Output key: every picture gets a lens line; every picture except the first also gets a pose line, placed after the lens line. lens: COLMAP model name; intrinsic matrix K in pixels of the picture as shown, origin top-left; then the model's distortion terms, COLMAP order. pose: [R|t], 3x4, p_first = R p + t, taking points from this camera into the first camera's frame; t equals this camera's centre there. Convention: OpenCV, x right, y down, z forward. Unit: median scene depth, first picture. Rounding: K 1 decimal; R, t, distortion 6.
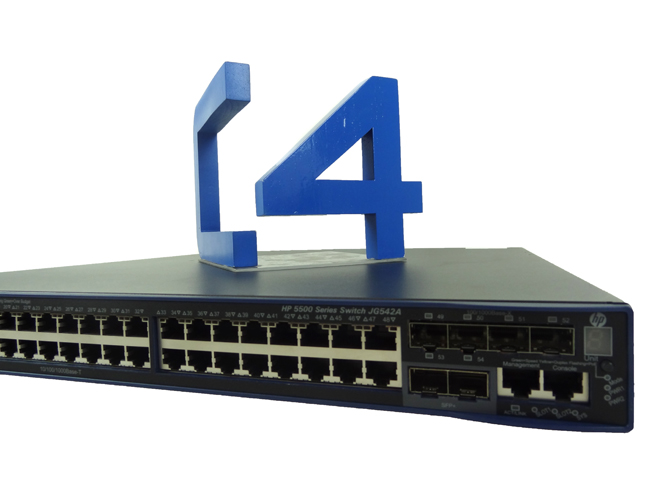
lens RADIAL K [[489.6, 0, 361.4], [0, 489.6, 251.4], [0, 0, 1]] dist [-0.015549, -0.002012]
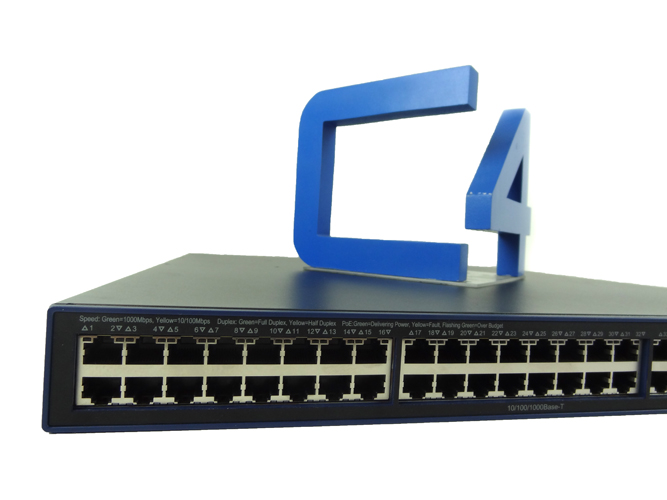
lens RADIAL K [[489.6, 0, 361.4], [0, 489.6, 251.4], [0, 0, 1]] dist [-0.015549, -0.002012]
pose [[0.852543, 0.063607, 0.518773, -0.923841], [-0.055551, 0.997972, -0.031070, 0.013588], [-0.519697, -0.002330, 0.854347, 0.304983]]
